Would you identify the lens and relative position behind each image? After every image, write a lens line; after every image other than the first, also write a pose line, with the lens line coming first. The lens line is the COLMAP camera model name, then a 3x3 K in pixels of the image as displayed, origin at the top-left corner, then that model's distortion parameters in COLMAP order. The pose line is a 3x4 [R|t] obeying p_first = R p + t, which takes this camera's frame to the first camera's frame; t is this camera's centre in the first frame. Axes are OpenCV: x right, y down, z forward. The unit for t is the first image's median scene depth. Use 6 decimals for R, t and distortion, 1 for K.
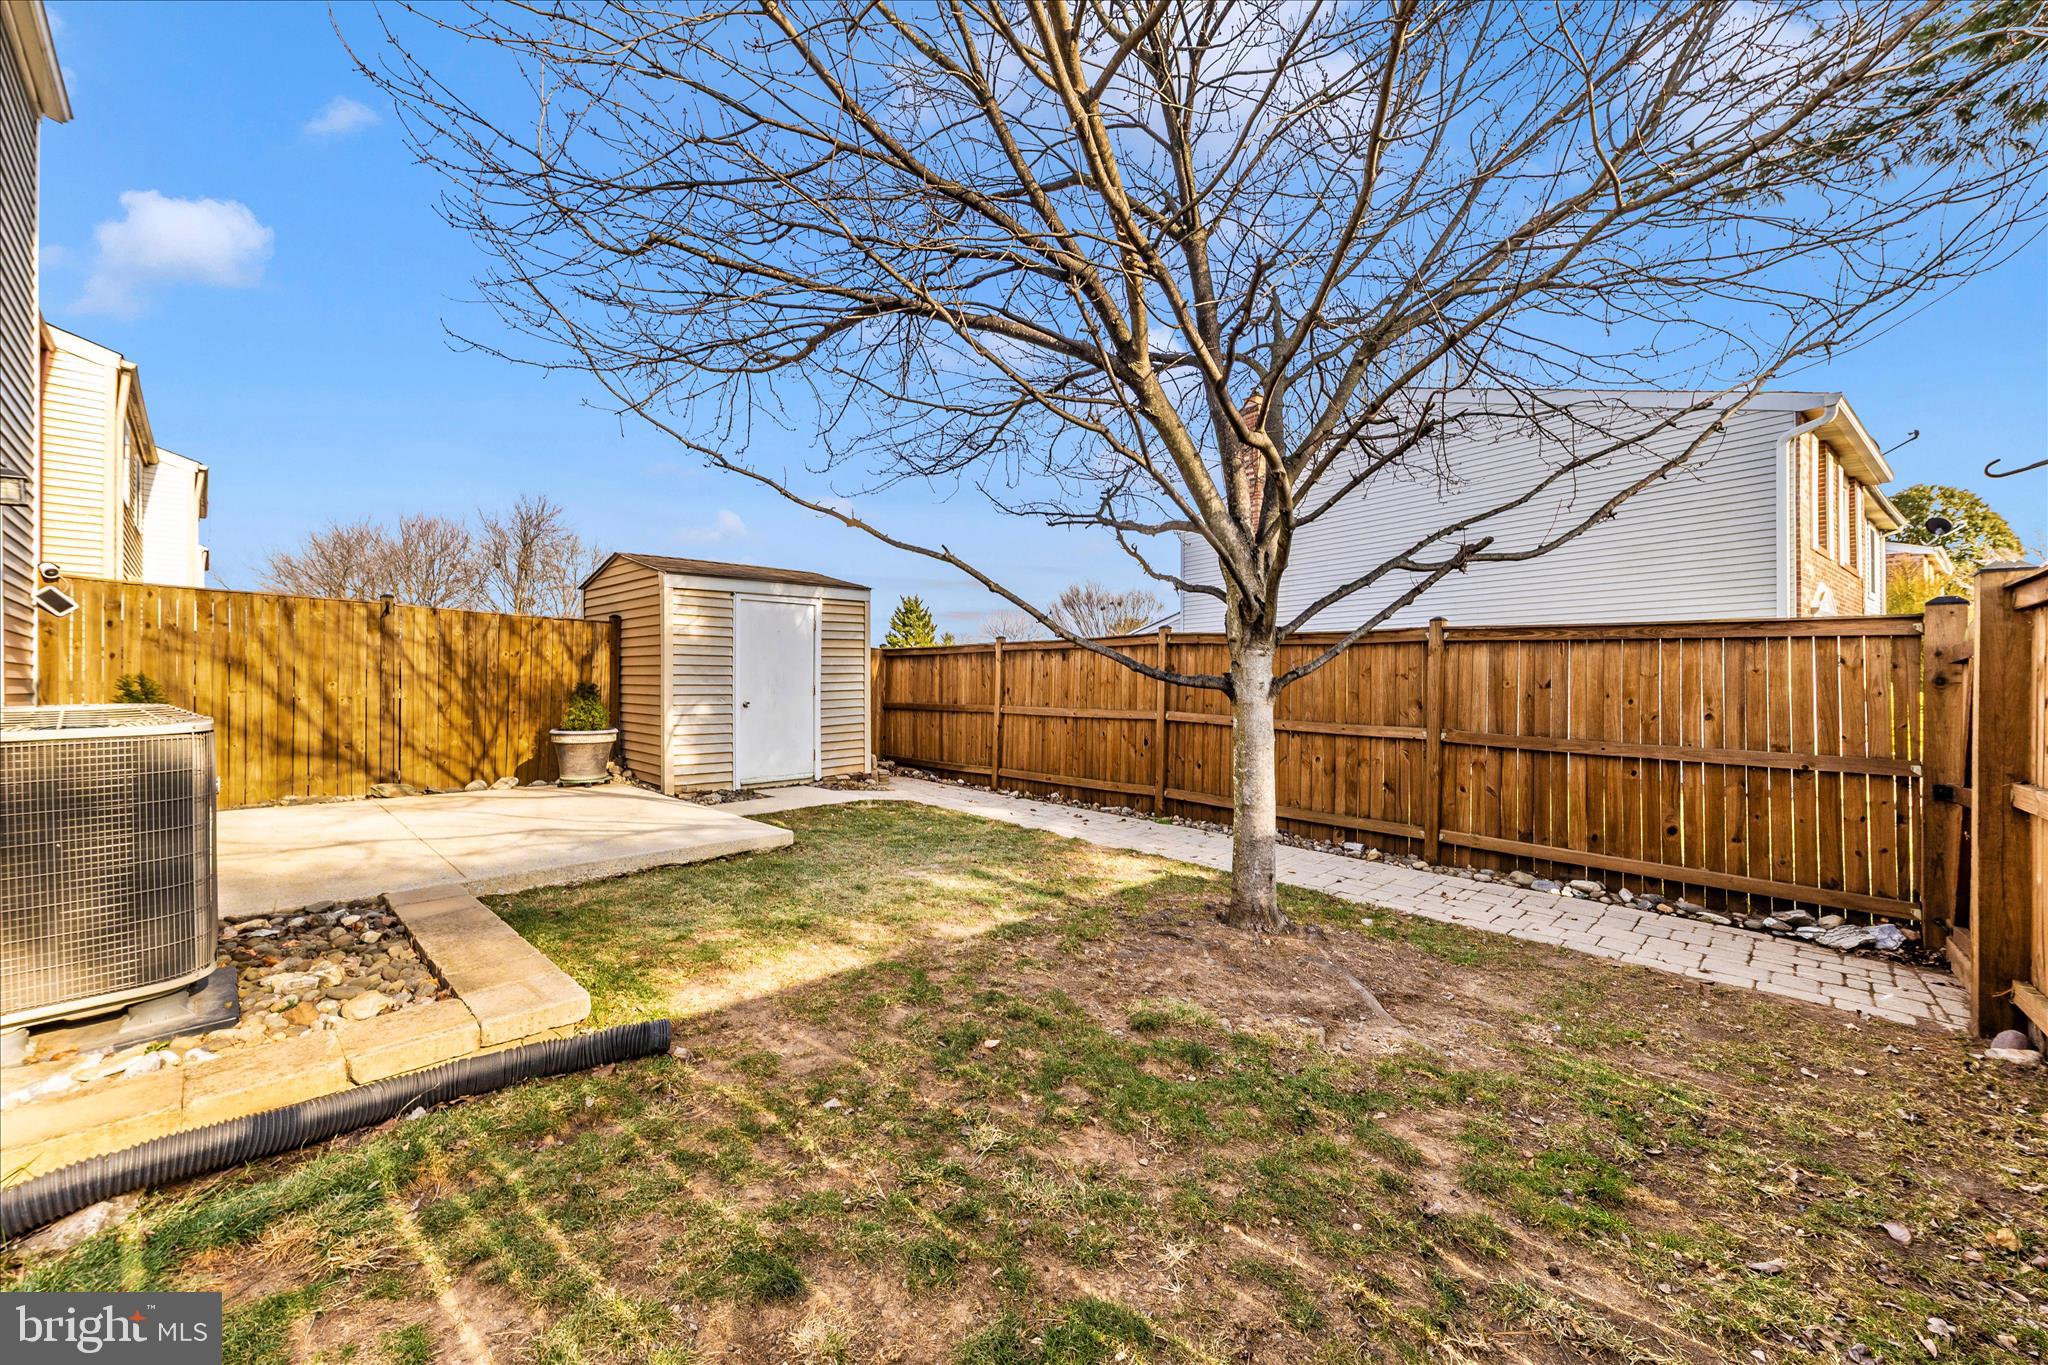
lens RADIAL K [[732.7, 0, 999.7], [0, 732.7, 688.7], [0, 0, 1]] dist [0.011475, -0.000096]
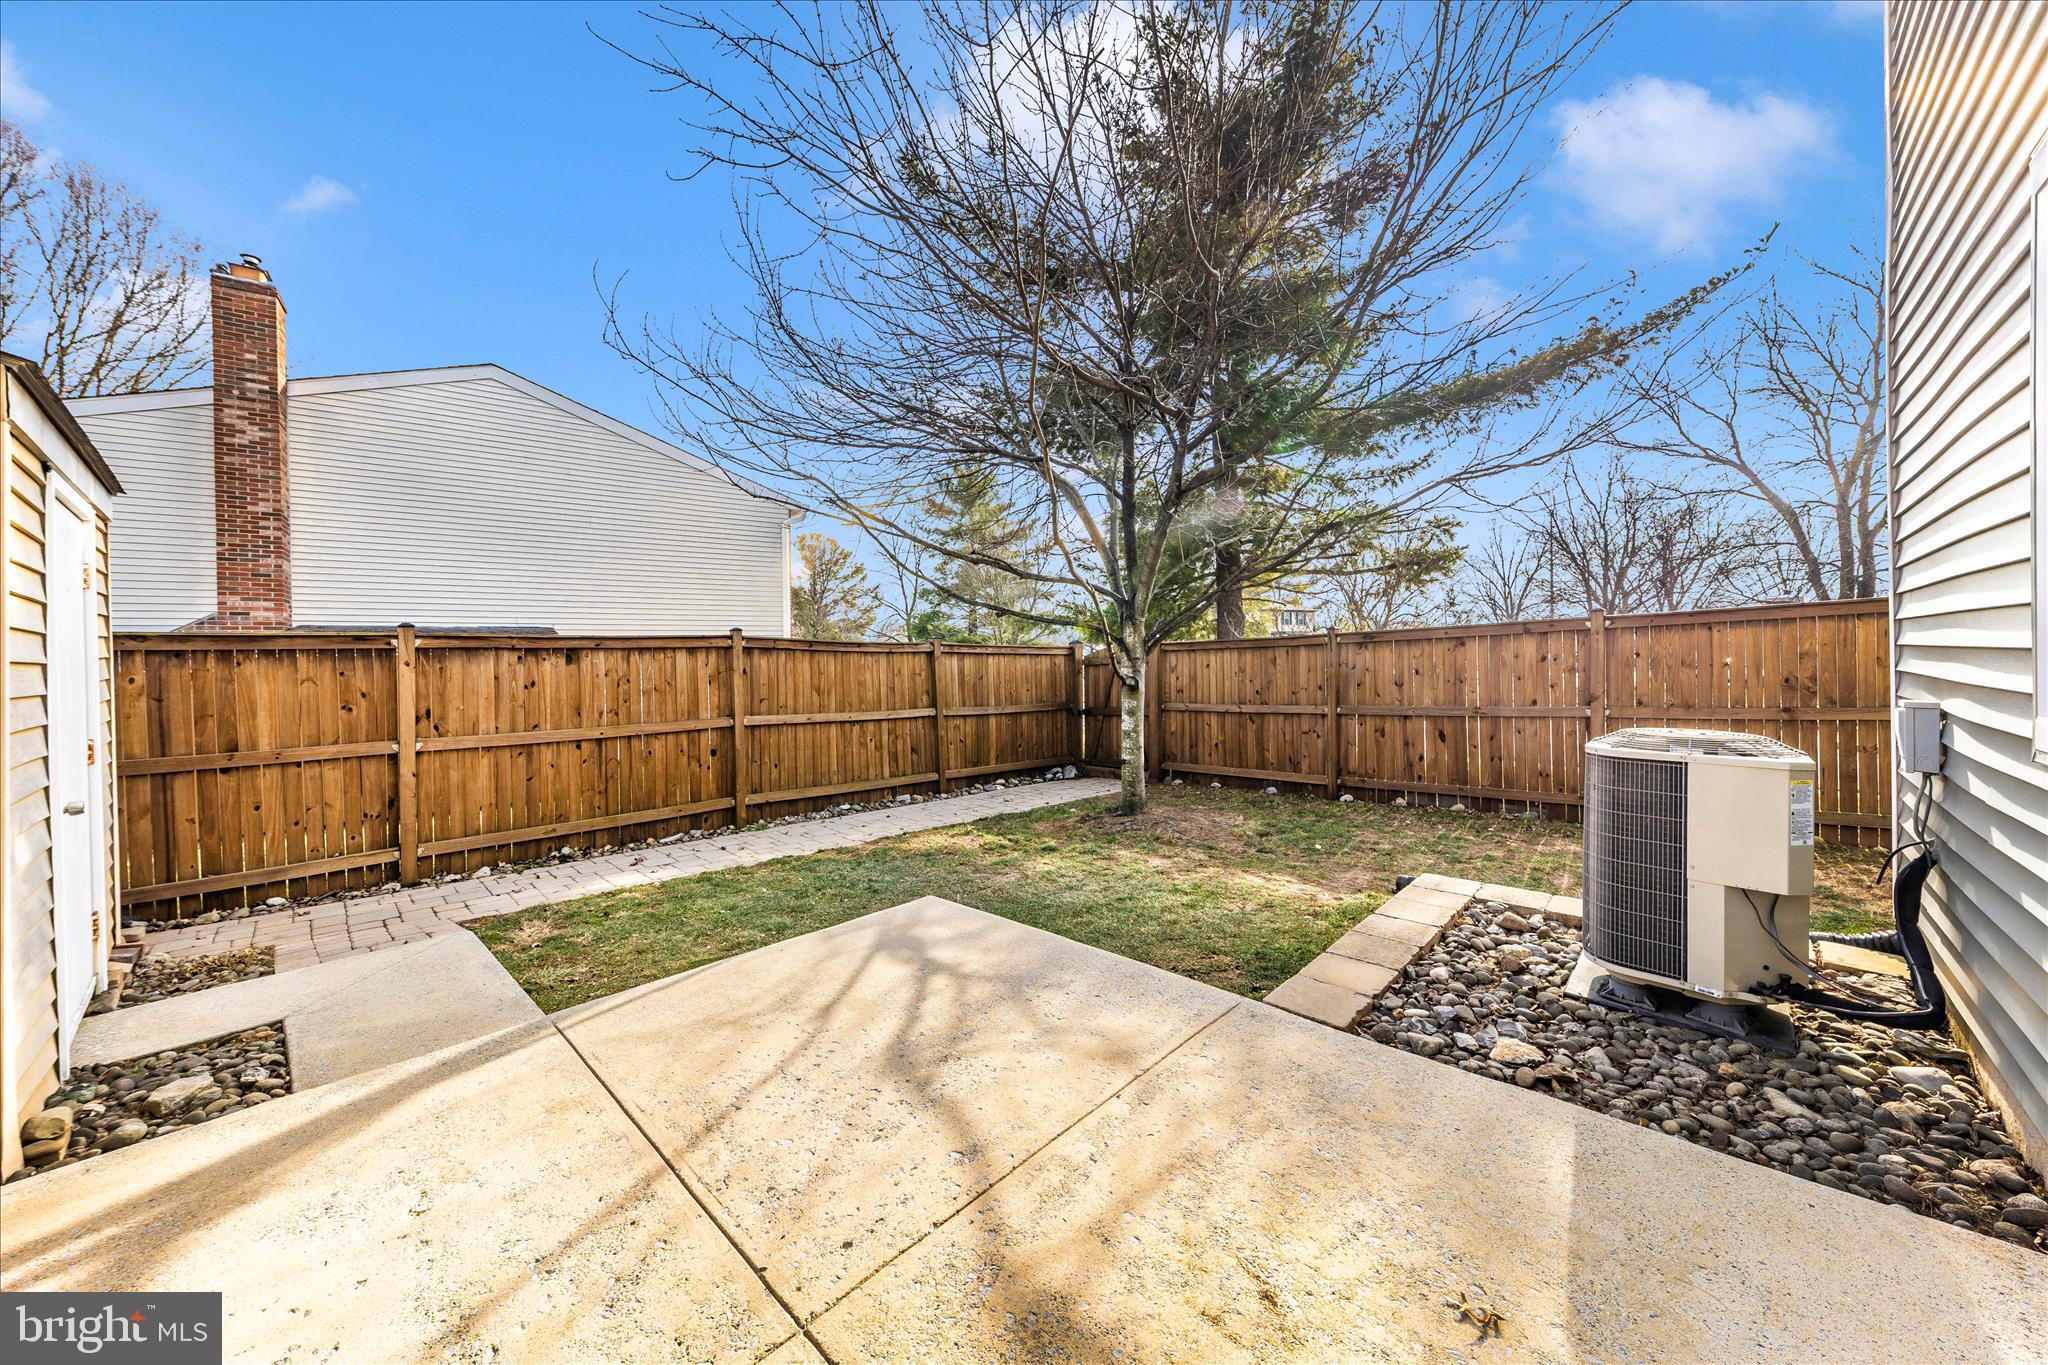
lens RADIAL K [[733.9, 0, 1027.2], [0, 733.9, 663.1], [0, 0, 1]] dist [0.012336, -0.004557]
pose [[-0.003287, -0.015363, 0.999877, -0.767971], [0.020751, 0.999666, 0.015428, -0.048830], [-0.999779, 0.020799, -0.002967, 0.643706]]
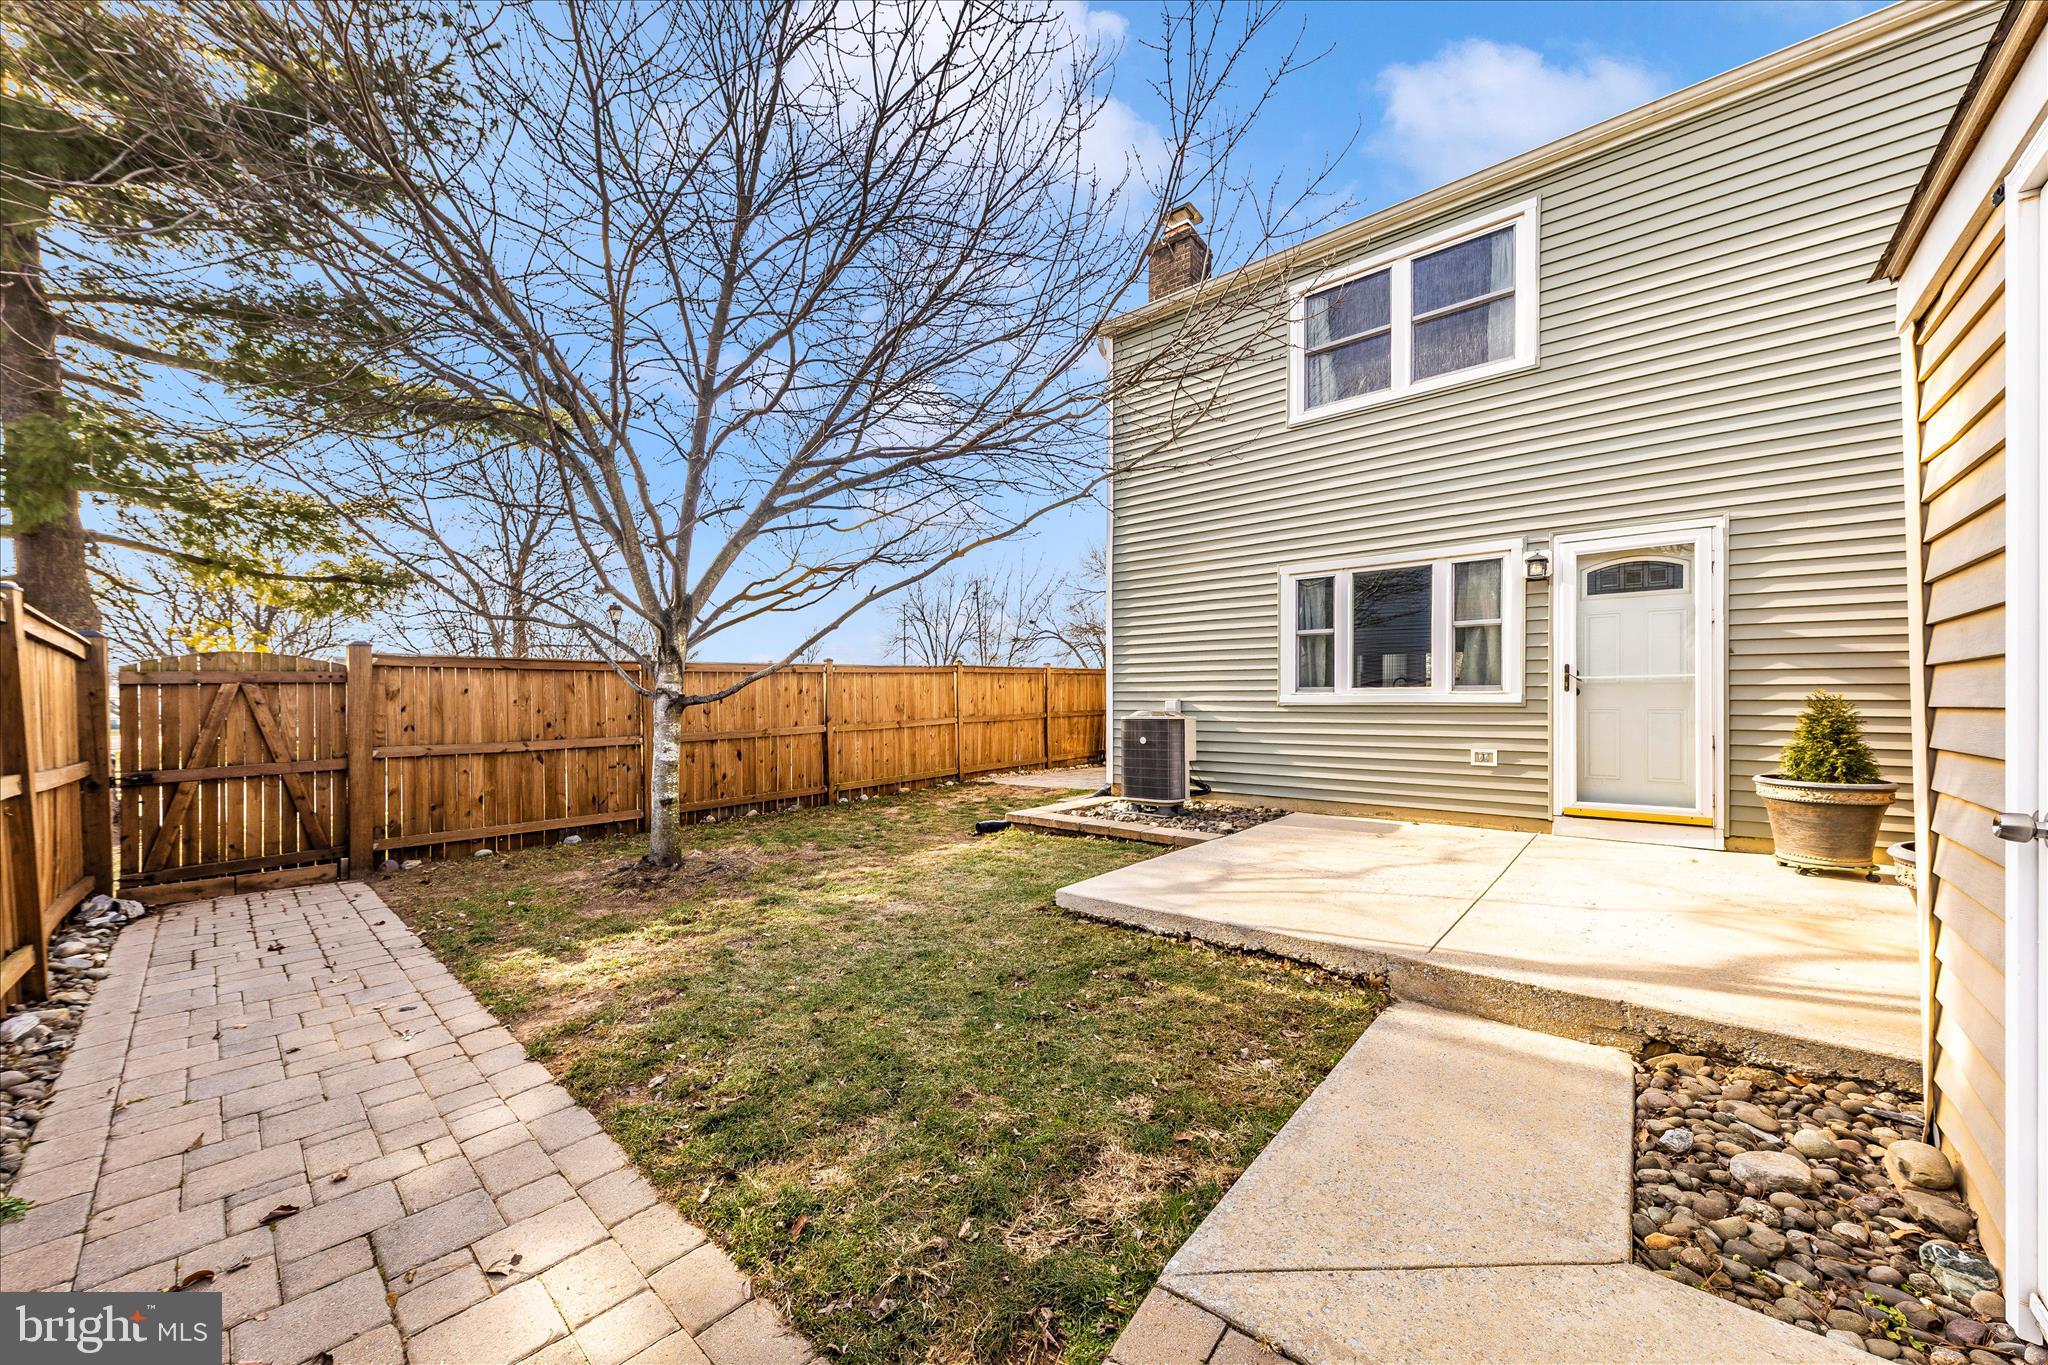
lens RADIAL K [[753.6, 0, 1018.2], [0, 753.6, 708.8], [0, 0, 1]] dist [0.000675, -0.000010]
pose [[-0.997704, -0.003604, -0.067623, -0.126161], [-0.004089, 0.999967, 0.007046, -0.005957], [0.067595, 0.007306, -0.997686, 1.305401]]
